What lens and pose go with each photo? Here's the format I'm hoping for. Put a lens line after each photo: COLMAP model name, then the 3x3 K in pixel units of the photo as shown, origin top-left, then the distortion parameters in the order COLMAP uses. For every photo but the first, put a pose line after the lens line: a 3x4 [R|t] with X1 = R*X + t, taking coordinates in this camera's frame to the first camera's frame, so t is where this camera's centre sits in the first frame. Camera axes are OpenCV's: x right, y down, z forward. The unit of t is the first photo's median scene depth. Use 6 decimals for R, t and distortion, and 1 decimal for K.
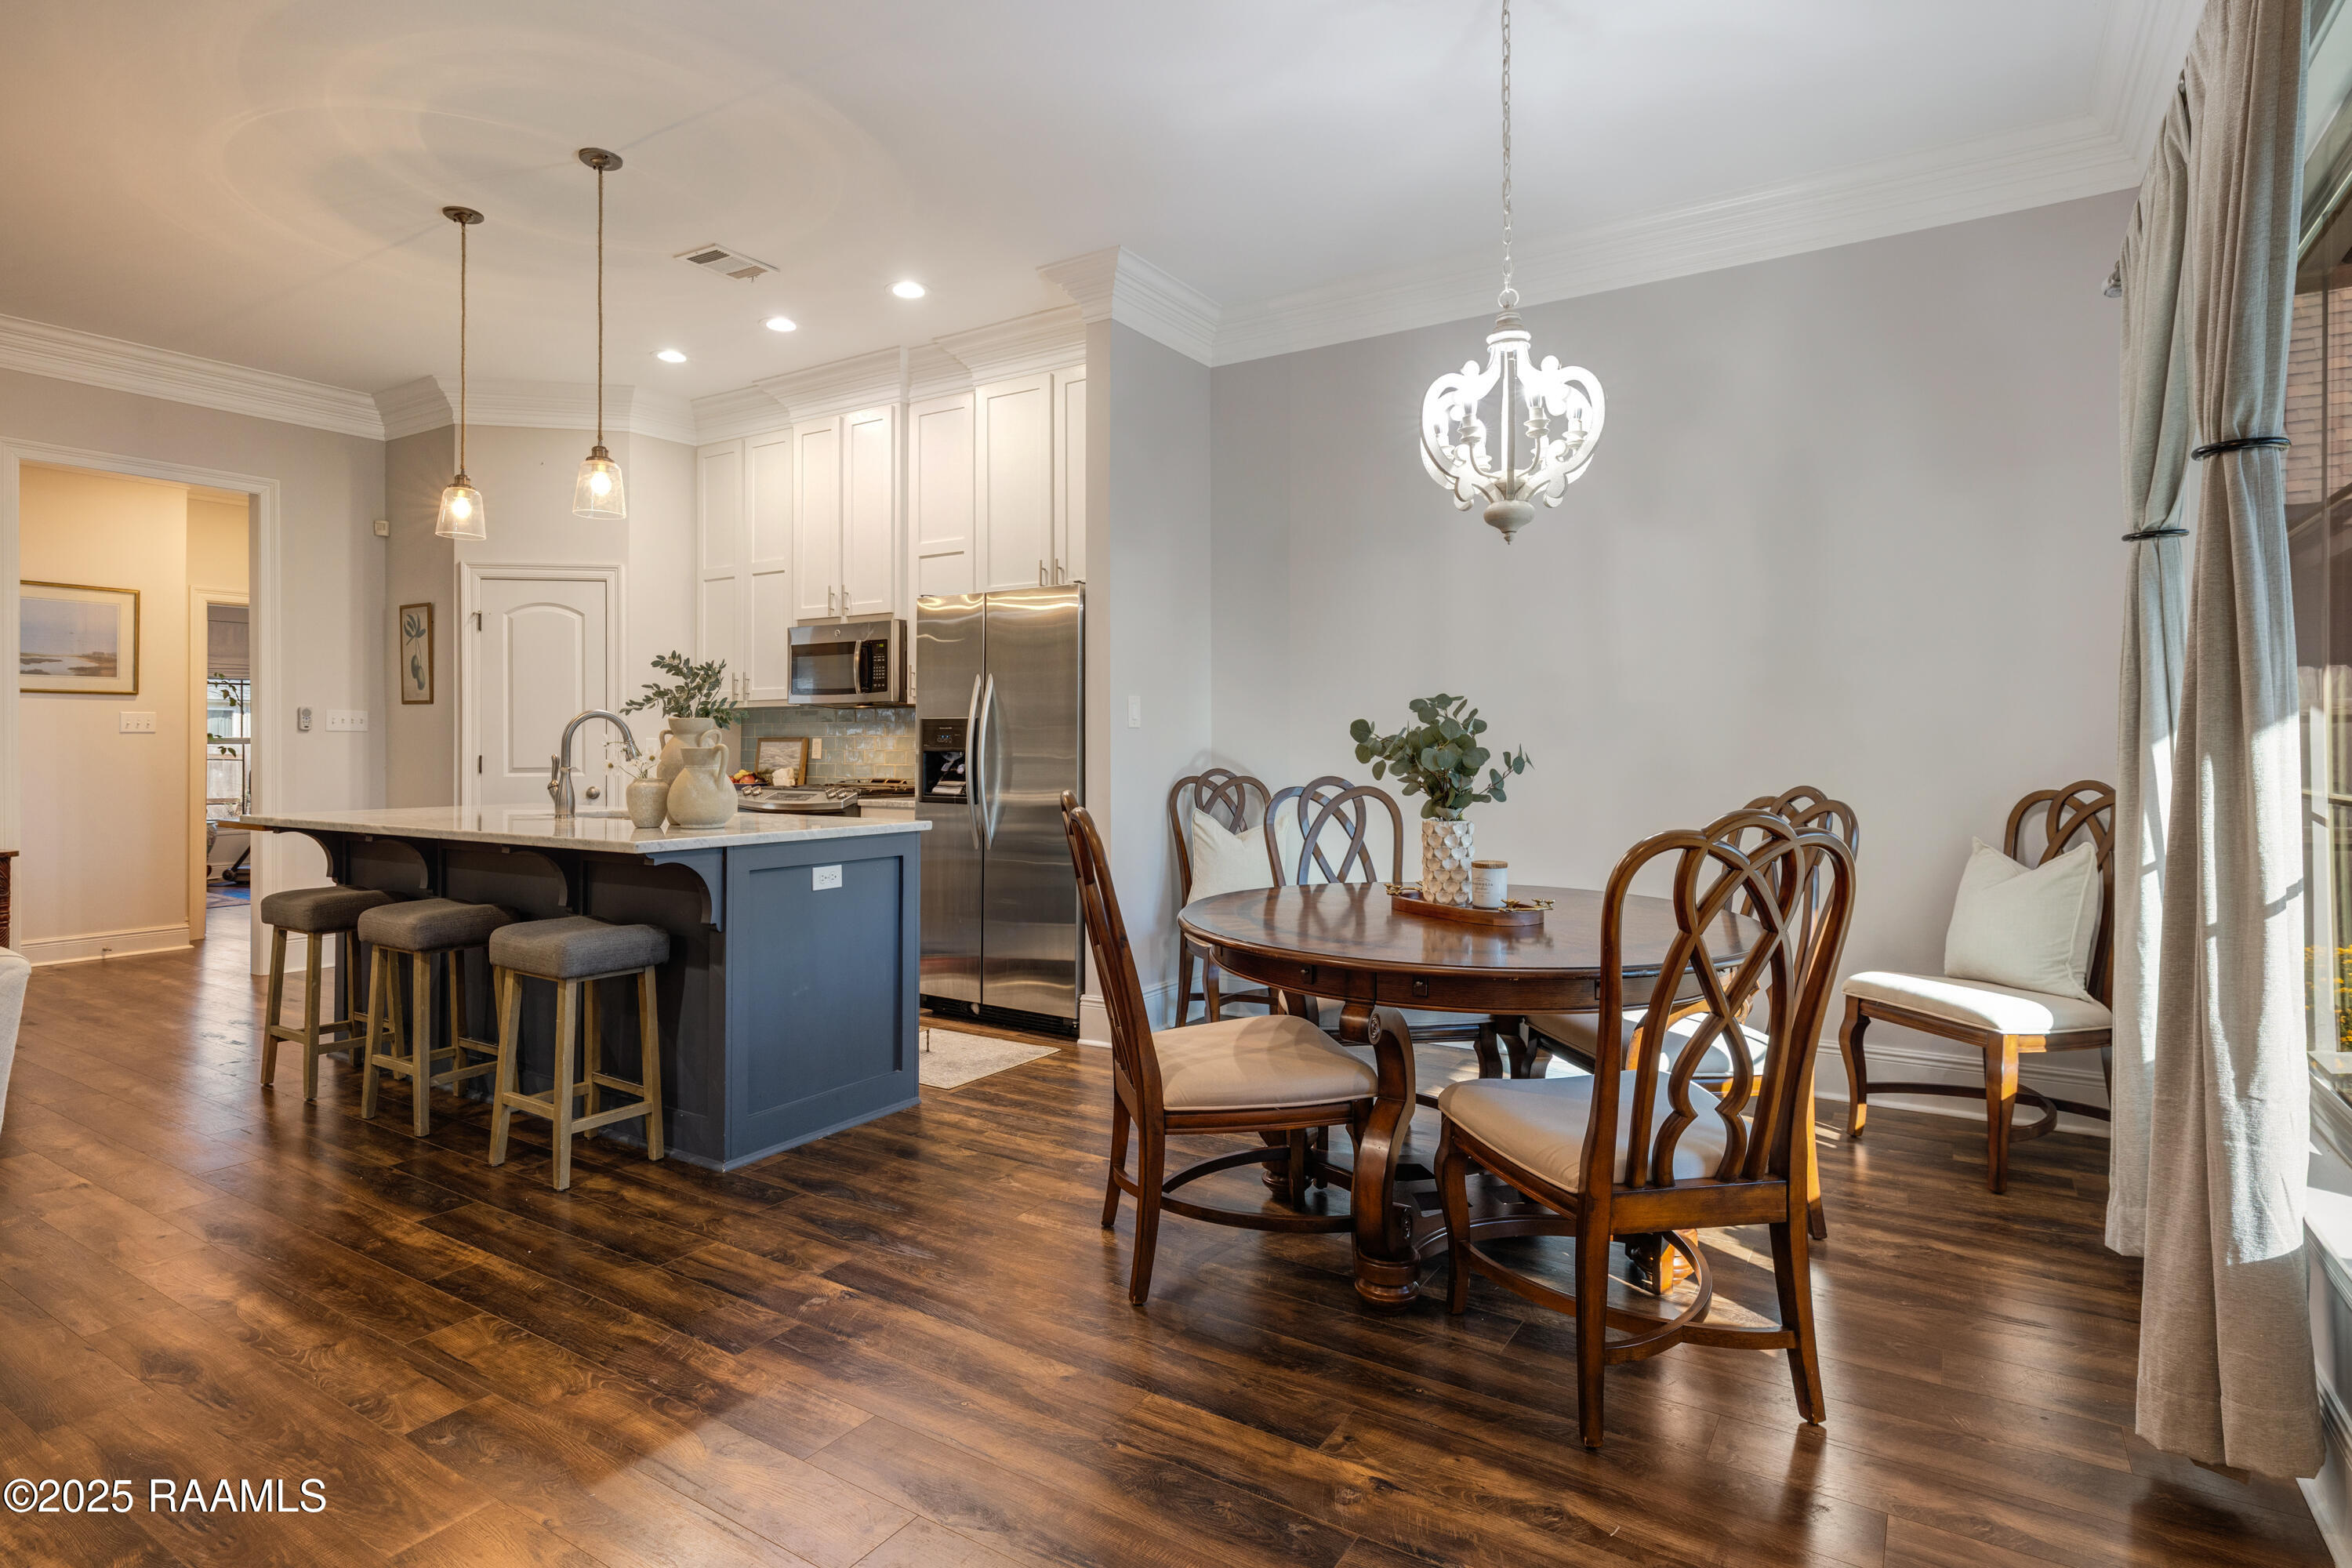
lens RADIAL K [[1218.7, 0, 1134.0], [0, 1218.7, 745.6], [0, 0, 1]] dist [-0.006360, 0.000380]
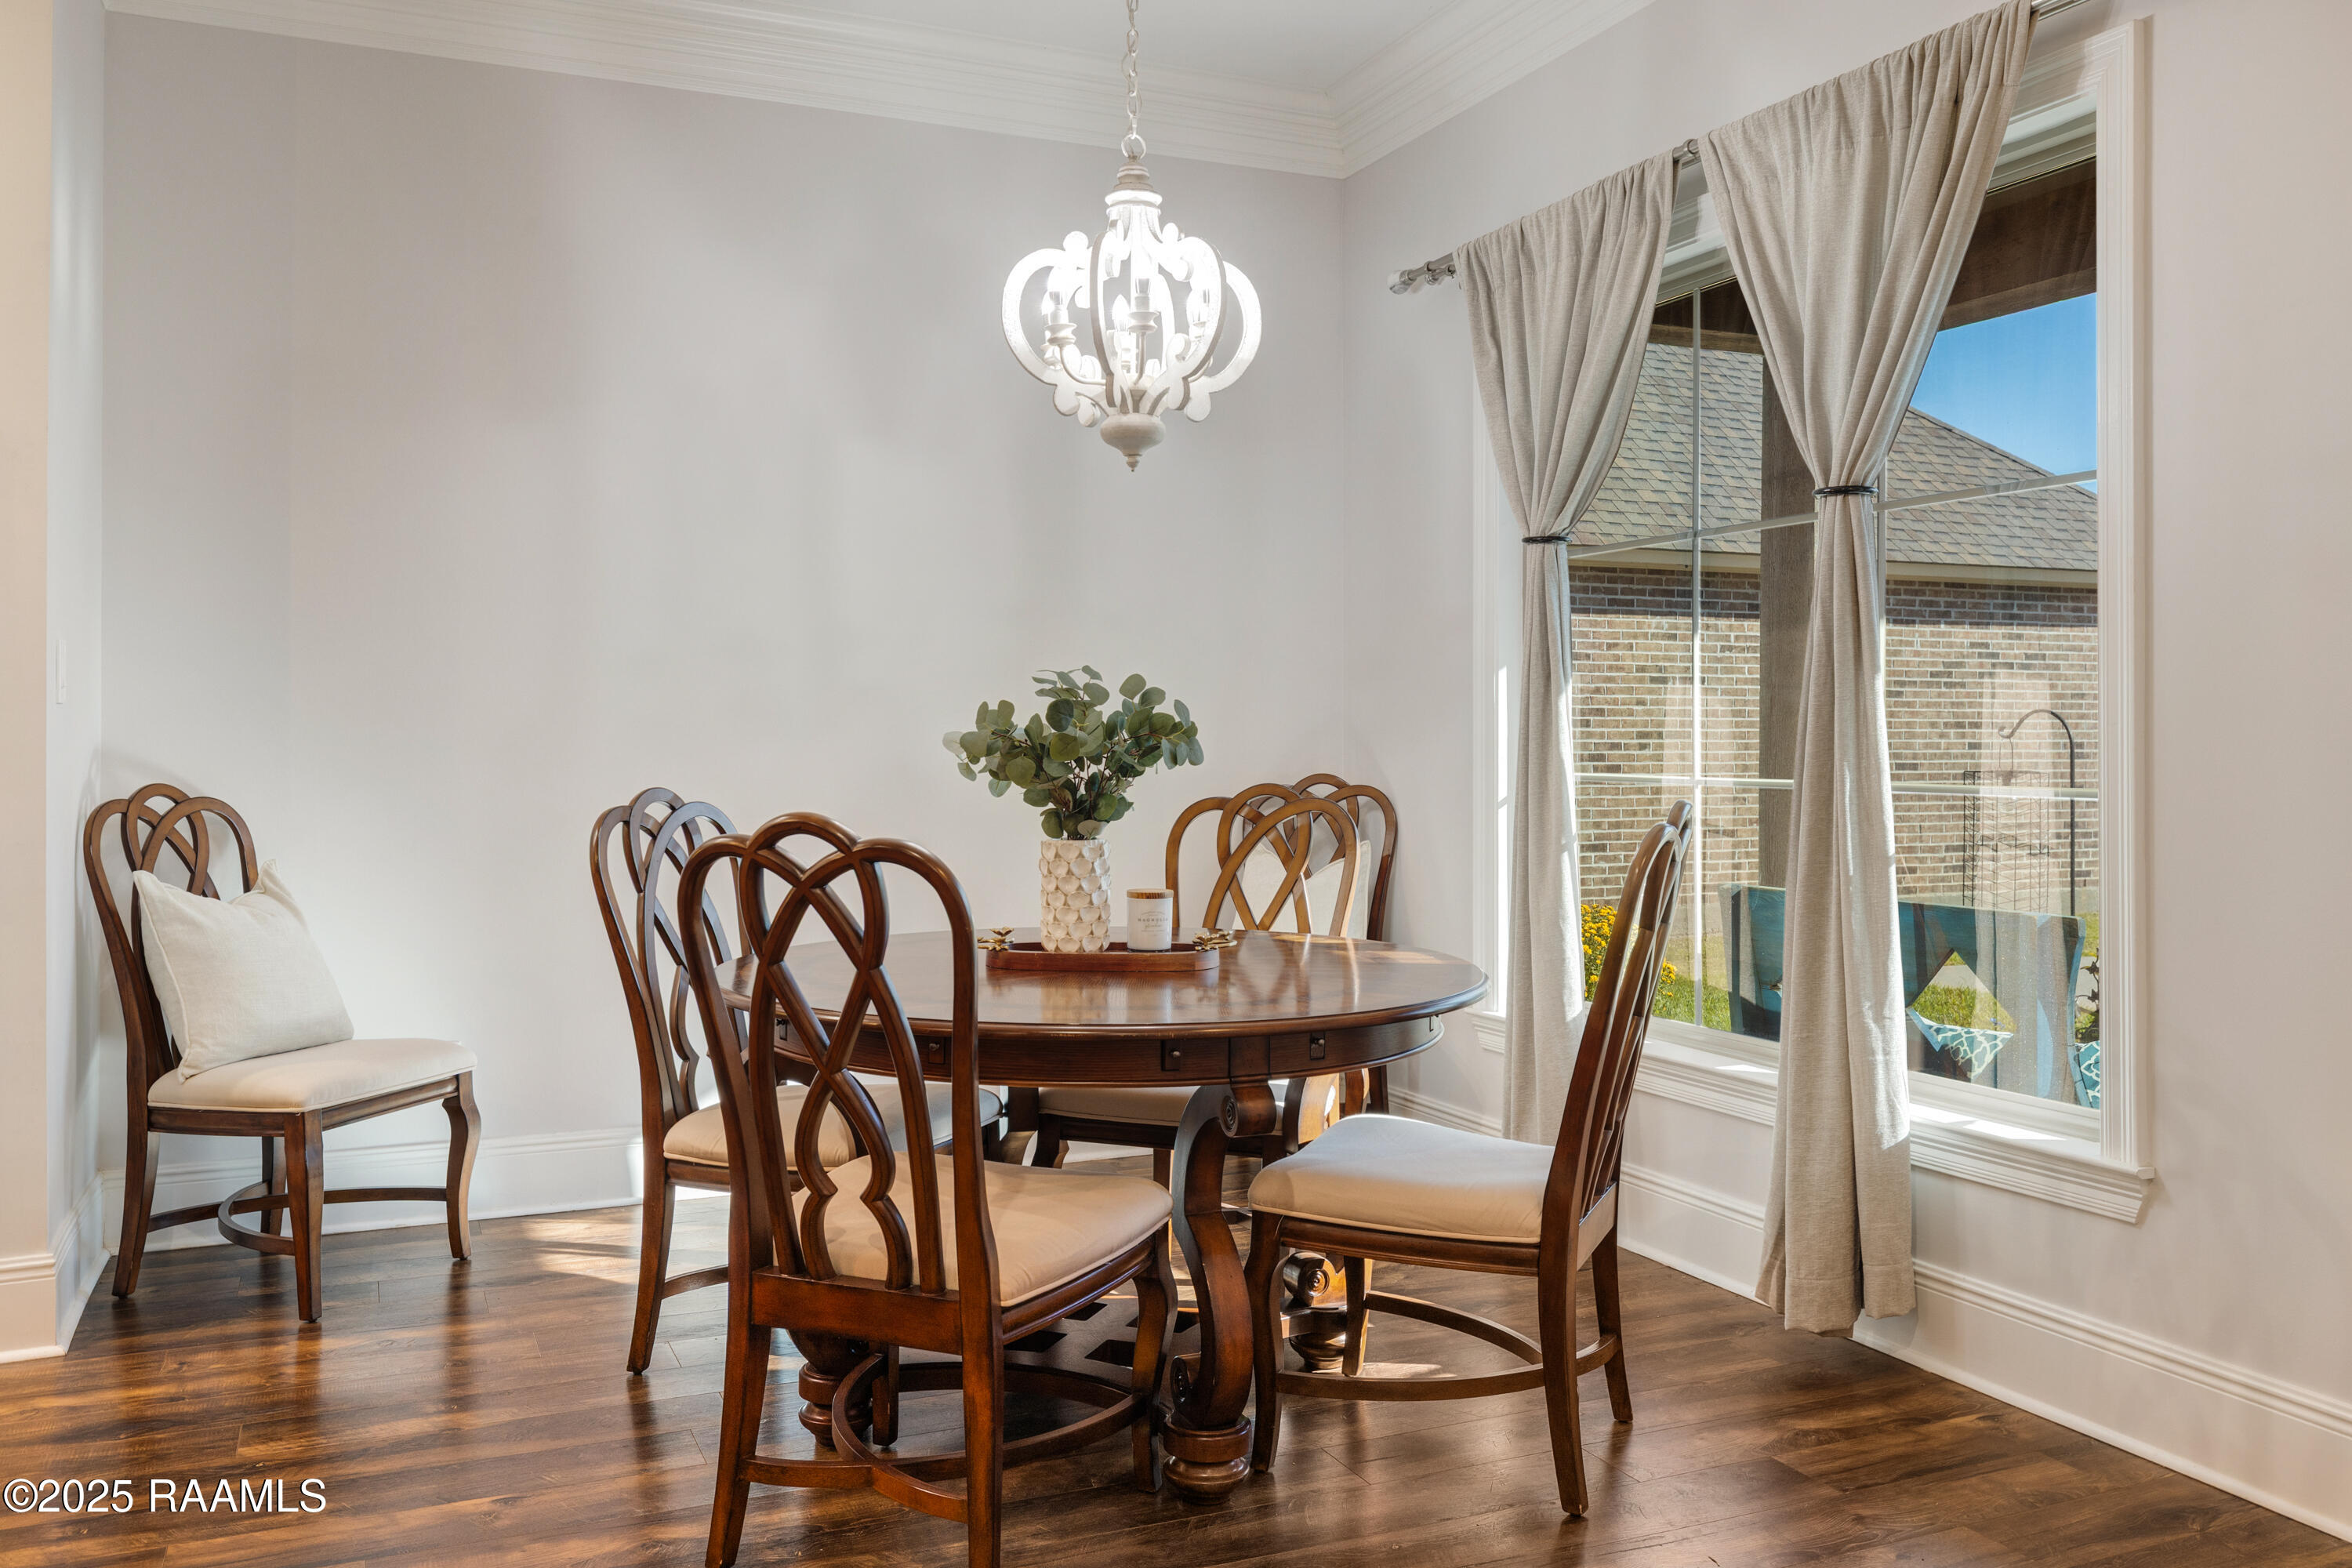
lens RADIAL K [[1799.4, 0, 1177.5], [0, 1799.4, 760.9], [0, 0, 1]] dist [-0.014777, 0.003373]
pose [[0.549047, -0.006481, 0.835766, -0.344069], [0.002601, 0.999978, 0.006046, 0.005000], [-0.835787, -0.001146, 0.549052, 0.202187]]
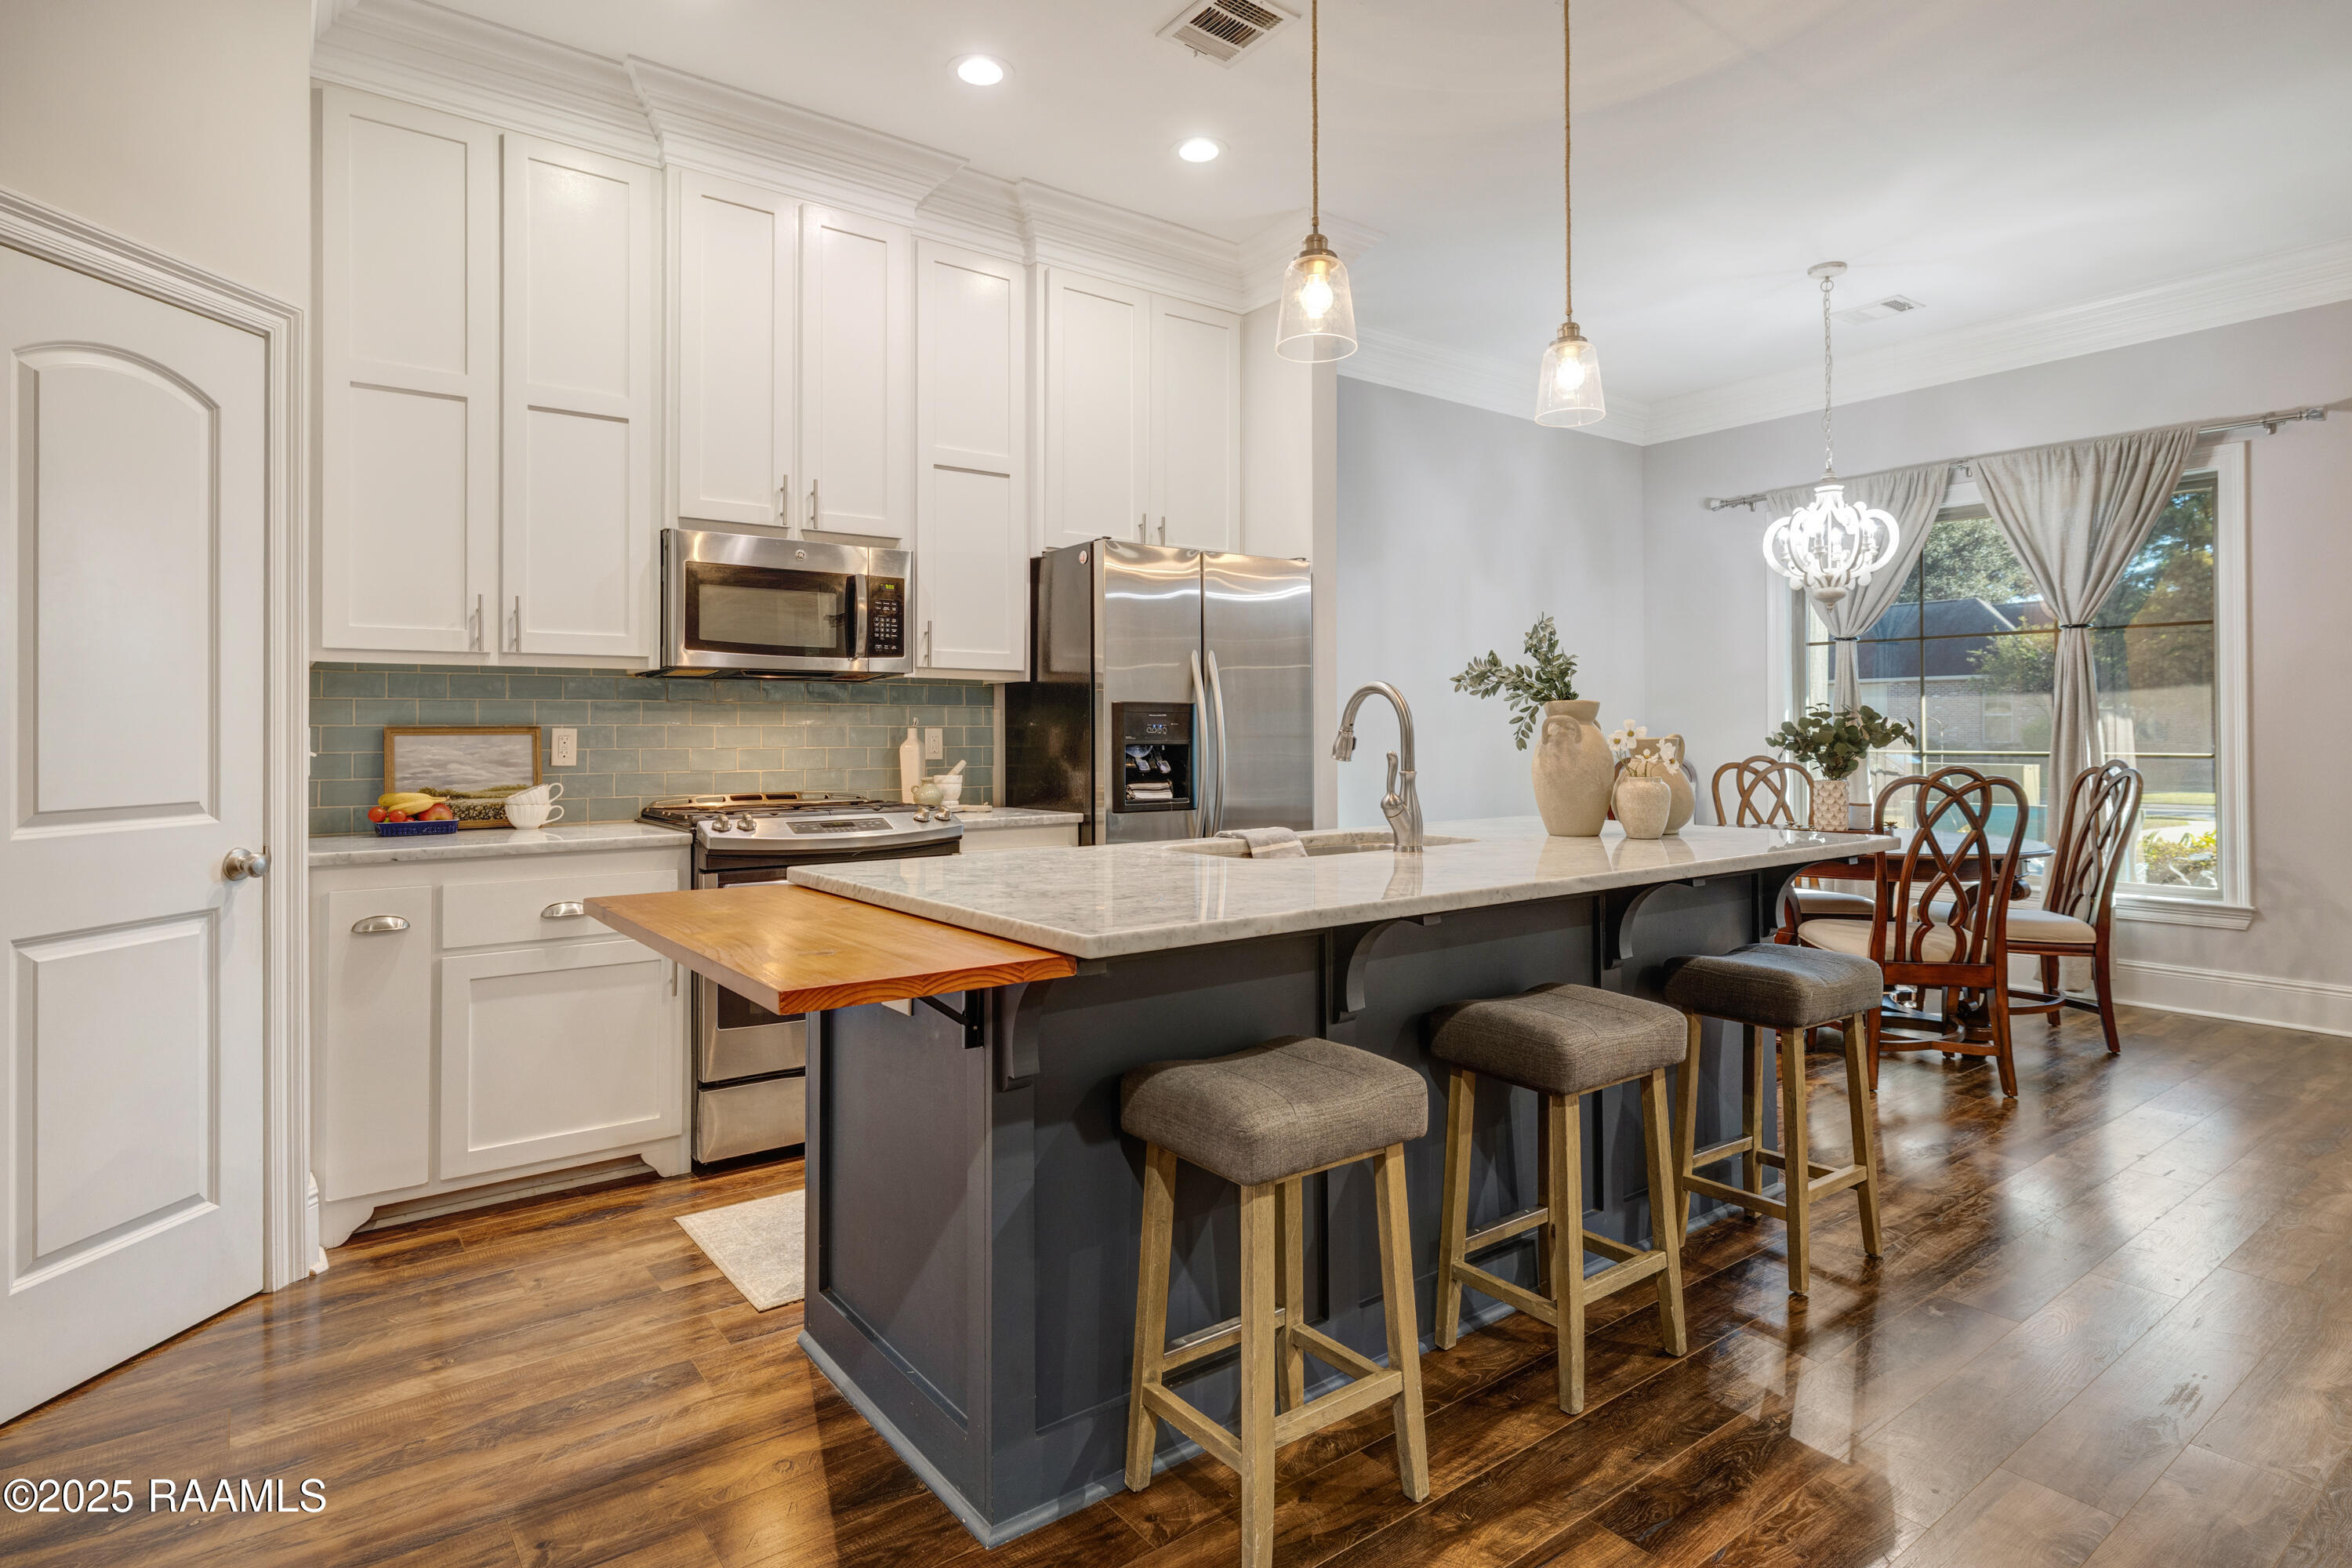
lens RADIAL K [[1218.7, 0, 1164.0], [0, 1218.7, 742.8], [0, 0, 1]] dist [-0.006360, 0.000380]
pose [[0.345157, -0.007029, 0.938519, -0.877628], [0.006512, 0.999966, 0.005094, -0.000773], [-0.938522, 0.004353, 0.345191, 0.720045]]
